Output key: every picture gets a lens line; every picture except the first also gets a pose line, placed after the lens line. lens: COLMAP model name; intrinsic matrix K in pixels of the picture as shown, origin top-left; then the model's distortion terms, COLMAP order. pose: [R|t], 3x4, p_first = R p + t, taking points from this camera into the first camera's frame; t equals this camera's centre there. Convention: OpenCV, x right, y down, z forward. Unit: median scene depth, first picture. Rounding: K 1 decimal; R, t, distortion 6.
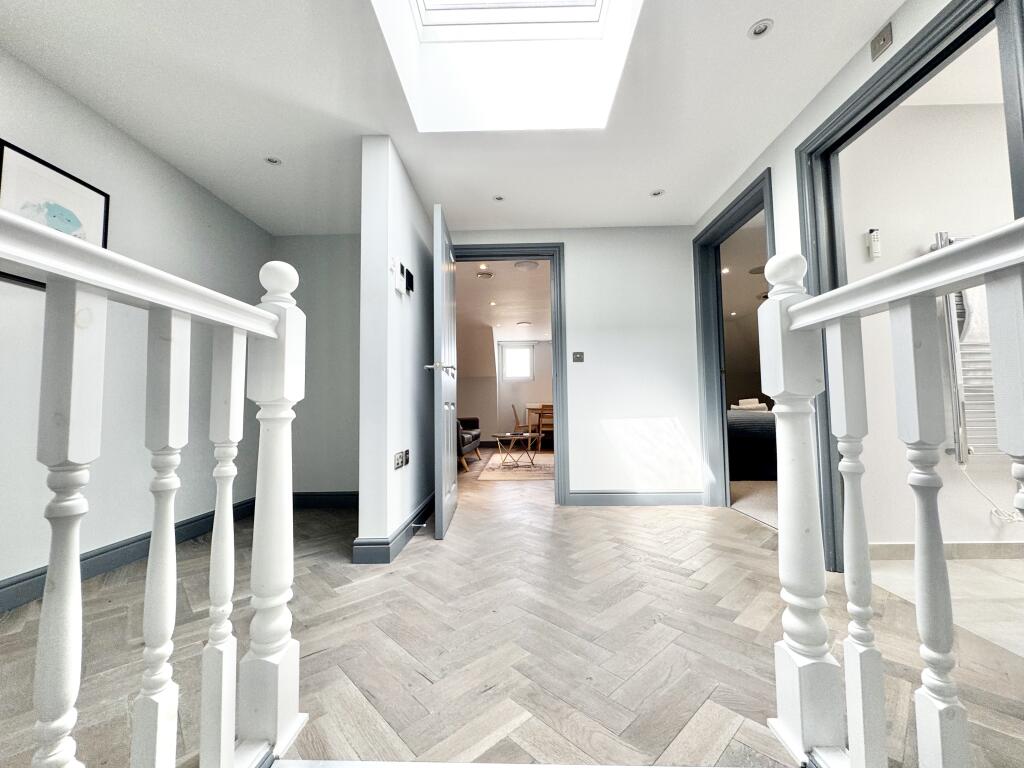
lens RADIAL K [[411.5, 0, 512.0], [0, 411.5, 384.0], [0, 0, 1]] dist [-0.001041, -0.000090]
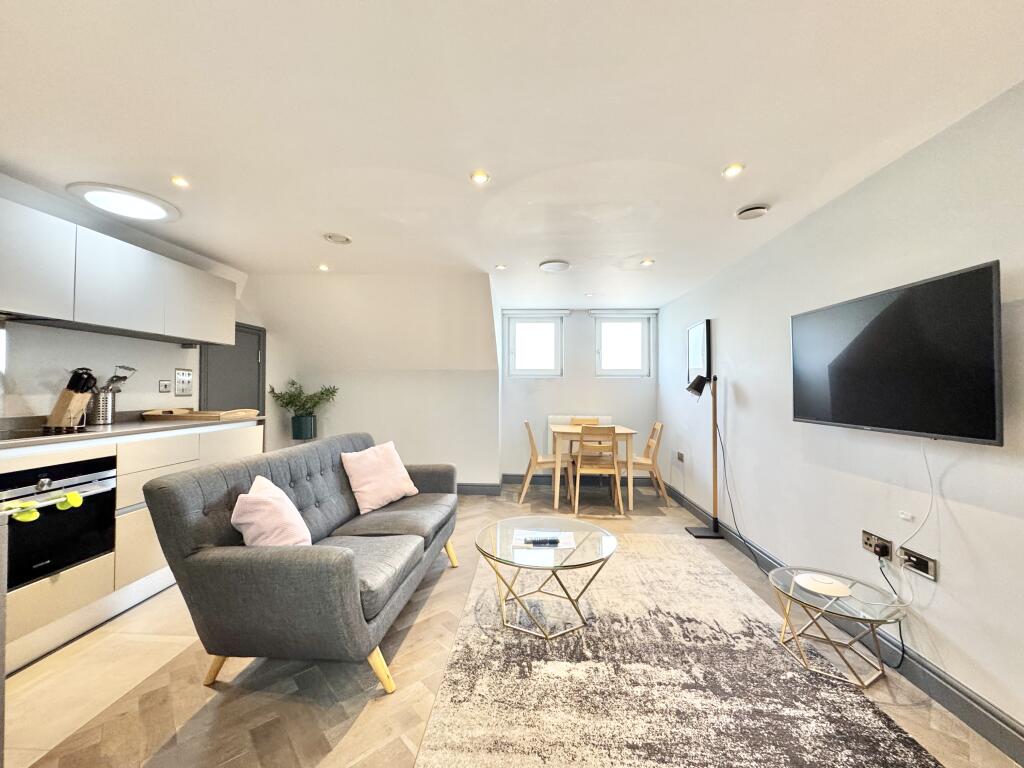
lens RADIAL K [[411.5, 0, 512.0], [0, 411.5, 384.0], [0, 0, 1]] dist [-0.001041, -0.000090]
pose [[0.999597, 0.011455, -0.025973, -0.004267], [-0.010293, 0.998959, 0.044441, -0.023302], [0.026455, -0.044156, 0.998674, 0.429608]]
